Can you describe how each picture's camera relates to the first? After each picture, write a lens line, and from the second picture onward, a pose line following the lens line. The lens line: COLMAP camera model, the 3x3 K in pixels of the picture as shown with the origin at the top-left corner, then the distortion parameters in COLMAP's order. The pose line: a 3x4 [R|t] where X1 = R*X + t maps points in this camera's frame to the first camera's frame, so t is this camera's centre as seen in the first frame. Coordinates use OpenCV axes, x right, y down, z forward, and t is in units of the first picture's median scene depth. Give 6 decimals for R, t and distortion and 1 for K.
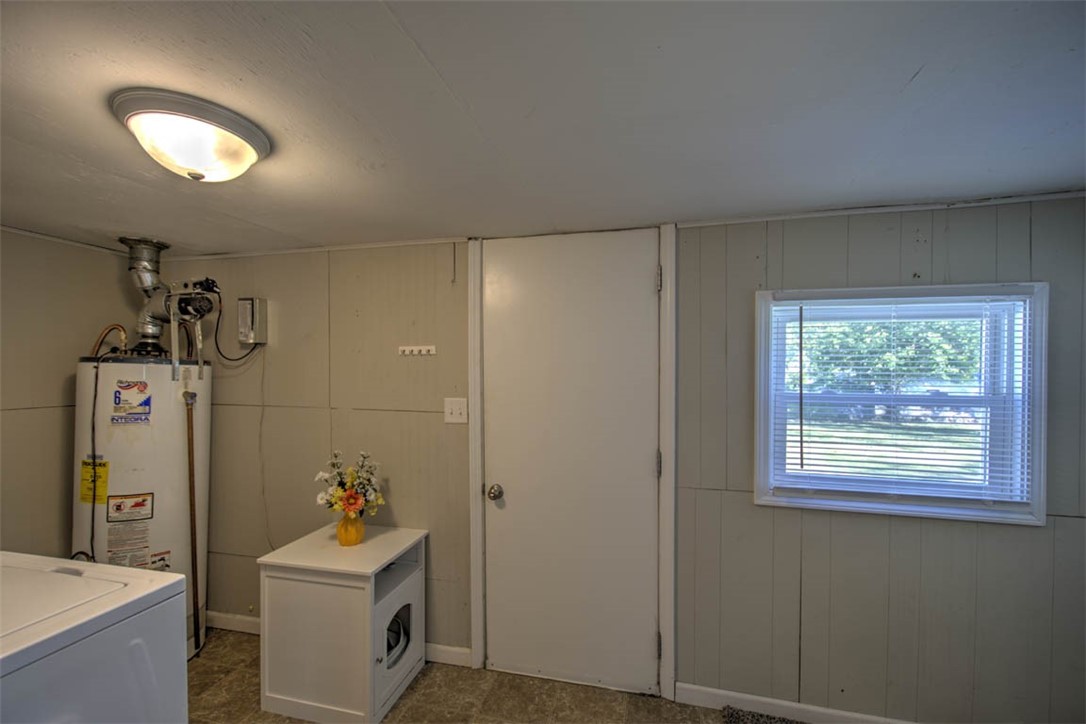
lens RADIAL K [[464.9, 0, 532.5], [0, 464.9, 369.4], [0, 0, 1]] dist [0.001220, -0.000500]
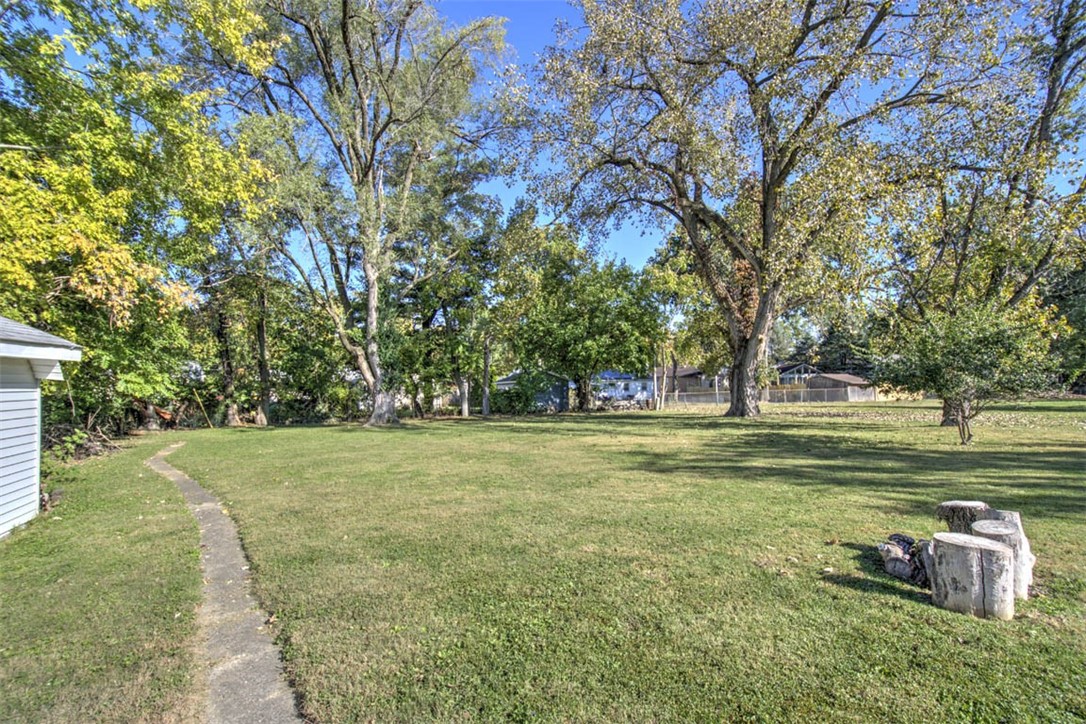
lens RADIAL K [[514.3, 0, 539.4], [0, 514.3, 360.8], [0, 0, 1]] dist [0.001842, -0.002686]
pose [[0.791101, -0.000648, 0.611685, 0.032300], [0.012359, 0.999812, -0.014924, 0.020635], [-0.611561, 0.019366, 0.790960, 0.219465]]
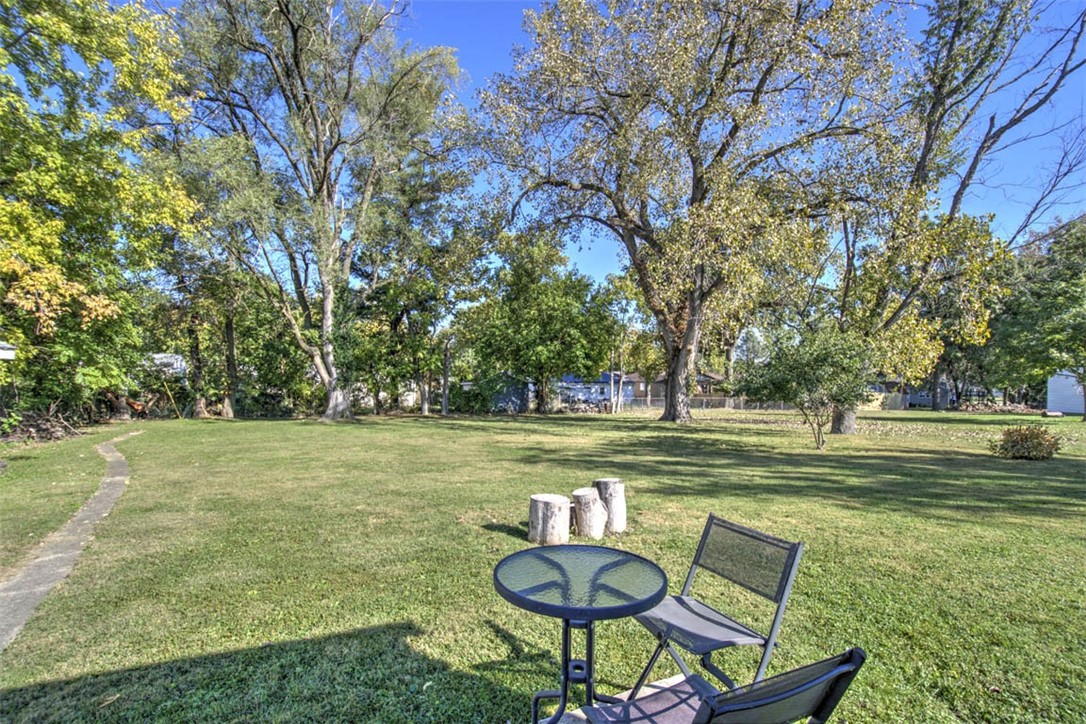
lens RADIAL K [[514.3, 0, 540.0], [0, 514.3, 362.5], [0, 0, 1]] dist [0.001842, -0.002686]
pose [[0.789889, 0.019359, 0.612944, 0.070926], [-0.013415, 0.999808, -0.014291, 0.016397], [-0.613103, 0.003066, 0.789997, 0.106246]]
